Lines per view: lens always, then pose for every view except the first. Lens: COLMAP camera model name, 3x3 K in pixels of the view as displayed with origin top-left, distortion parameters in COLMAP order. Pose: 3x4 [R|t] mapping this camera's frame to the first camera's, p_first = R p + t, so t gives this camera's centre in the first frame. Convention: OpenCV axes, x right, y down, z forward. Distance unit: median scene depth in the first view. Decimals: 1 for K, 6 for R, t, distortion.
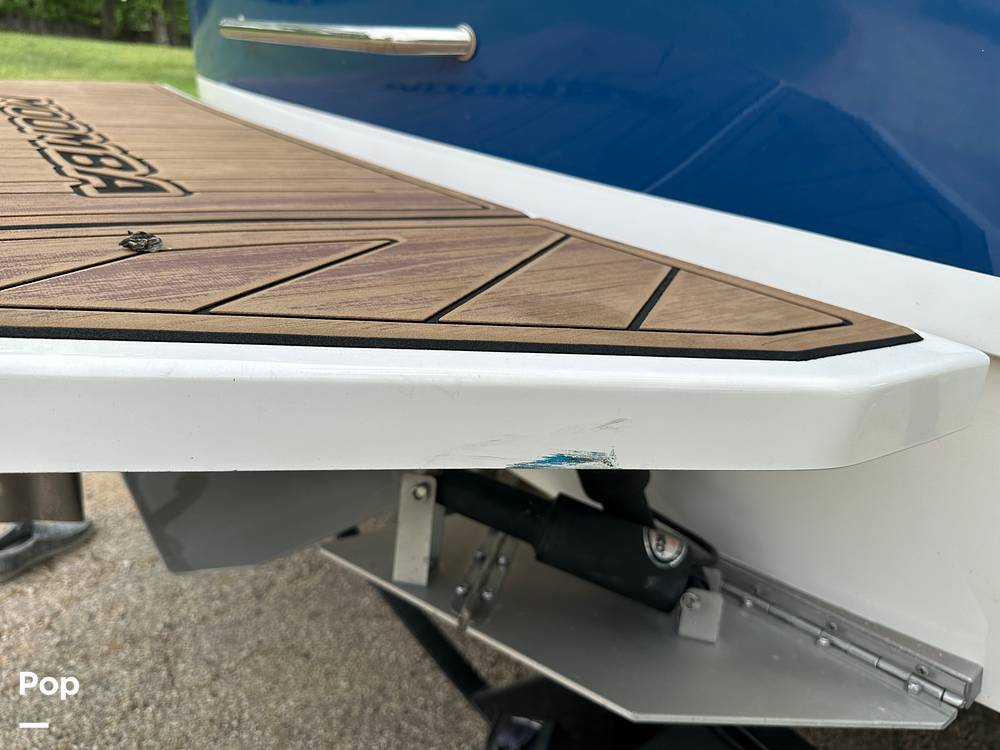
lens RADIAL K [[728.2, 0, 498.2], [0, 728.2, 369.0], [0, 0, 1]] dist [0.009567, -0.013271]
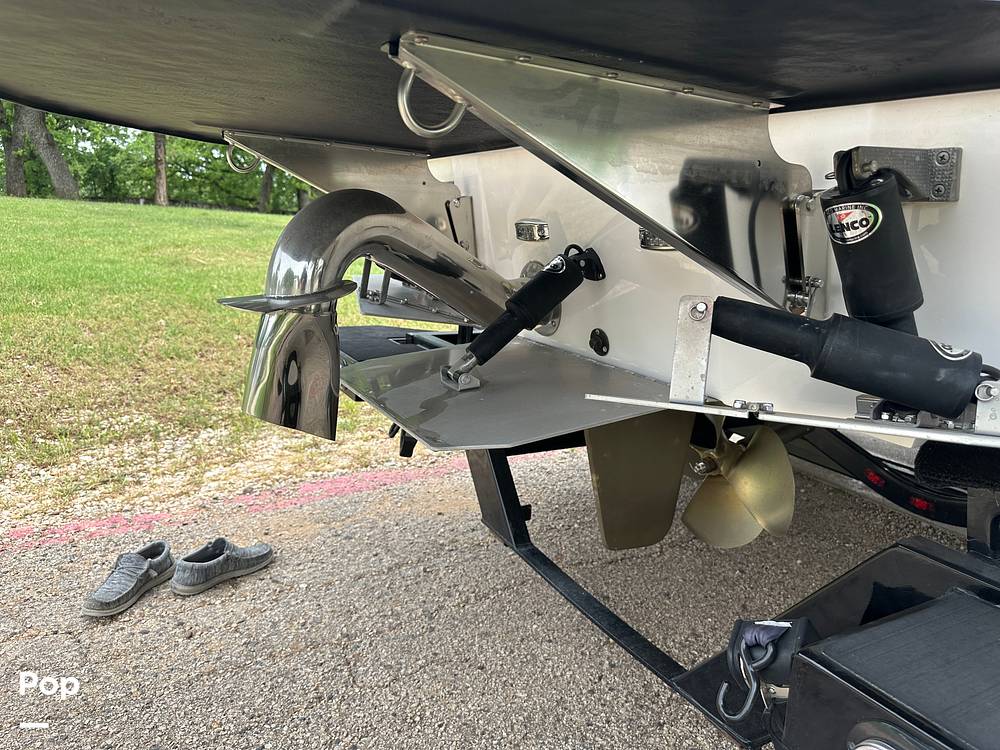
lens RADIAL K [[728.2, 0, 483.0], [0, 728.2, 392.7], [0, 0, 1]] dist [0.009567, -0.013271]
pose [[0.989714, 0.003254, -0.143022, -0.123412], [-0.032943, 0.978058, -0.205712, 0.235824], [0.139214, 0.208307, 0.968105, -0.038264]]
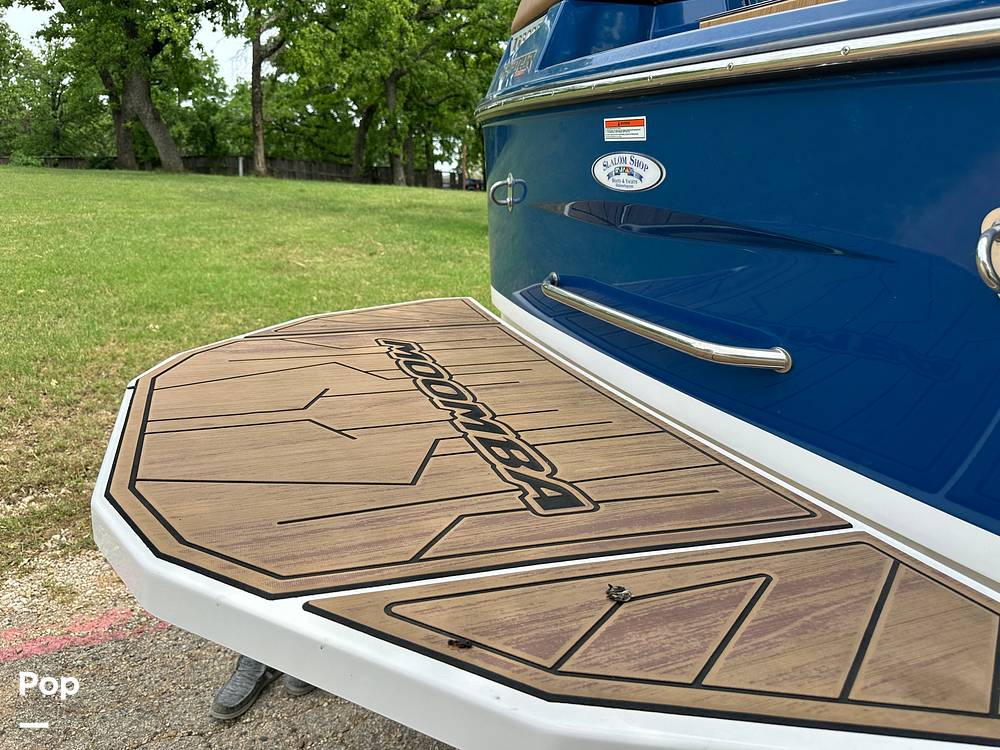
lens RADIAL K [[728.2, 0, 498.3], [0, 728.2, 372.2], [0, 0, 1]] dist [0.009567, -0.013271]
pose [[0.970443, 0.037842, -0.238346, -0.115875], [-0.066656, 0.991240, -0.114016, -0.131083], [0.231943, 0.126533, 0.964464, -0.170406]]
